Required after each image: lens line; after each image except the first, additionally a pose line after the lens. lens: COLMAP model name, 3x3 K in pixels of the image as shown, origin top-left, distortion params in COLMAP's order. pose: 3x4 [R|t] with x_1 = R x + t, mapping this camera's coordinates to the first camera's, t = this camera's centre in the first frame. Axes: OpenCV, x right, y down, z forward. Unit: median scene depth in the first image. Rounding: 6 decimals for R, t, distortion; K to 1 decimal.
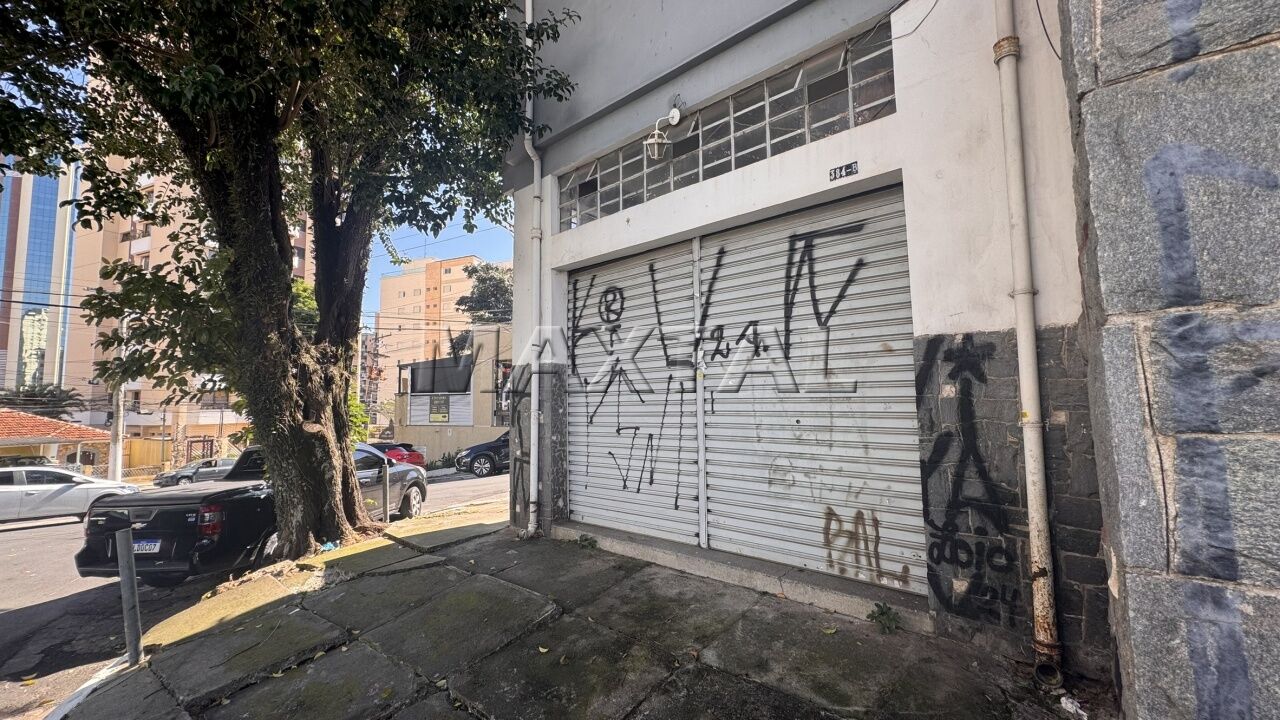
lens RADIAL K [[508.3, 0, 639.2], [0, 508.3, 358.6], [0, 0, 1]] dist [-0.002451, 0.000165]
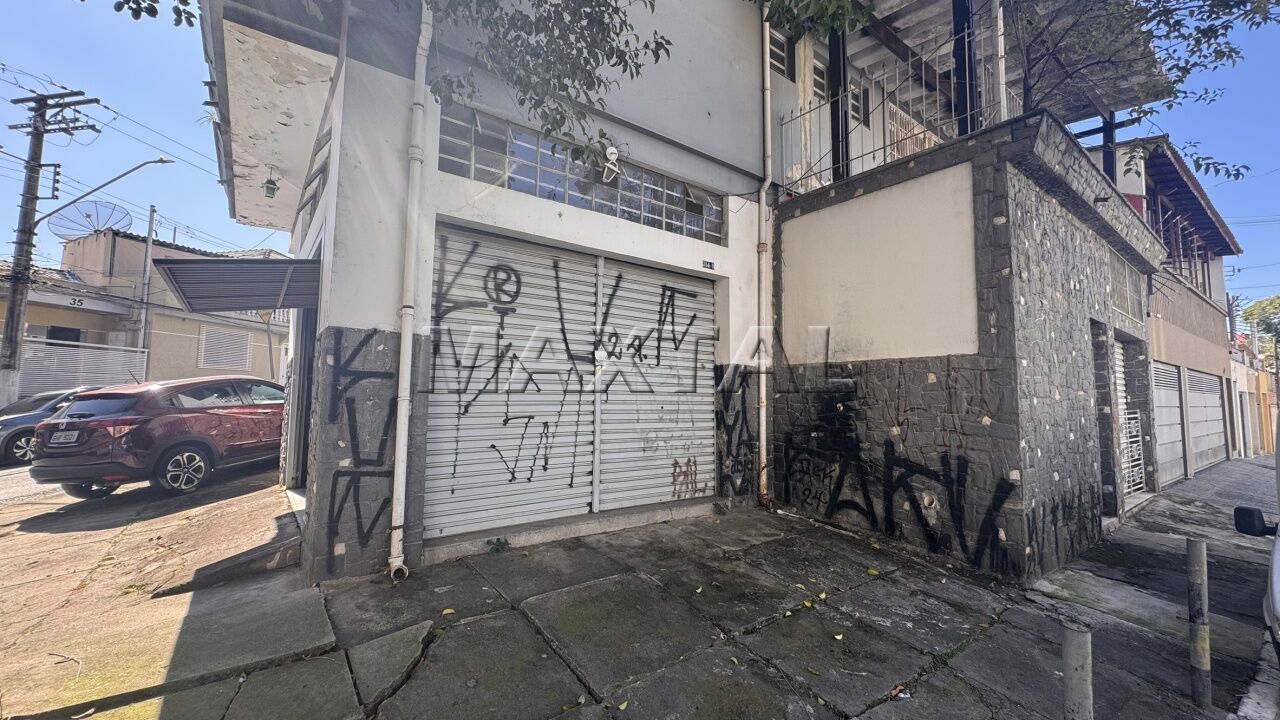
lens RADIAL K [[508.3, 0, 639.2], [0, 508.3, 358.6], [0, 0, 1]] dist [-0.002451, 0.000165]
pose [[0.197504, 0.094623, 0.975725, -1.153271], [-0.093129, 0.992640, -0.077413, 0.098047], [-0.975868, -0.075579, 0.204863, 0.729644]]
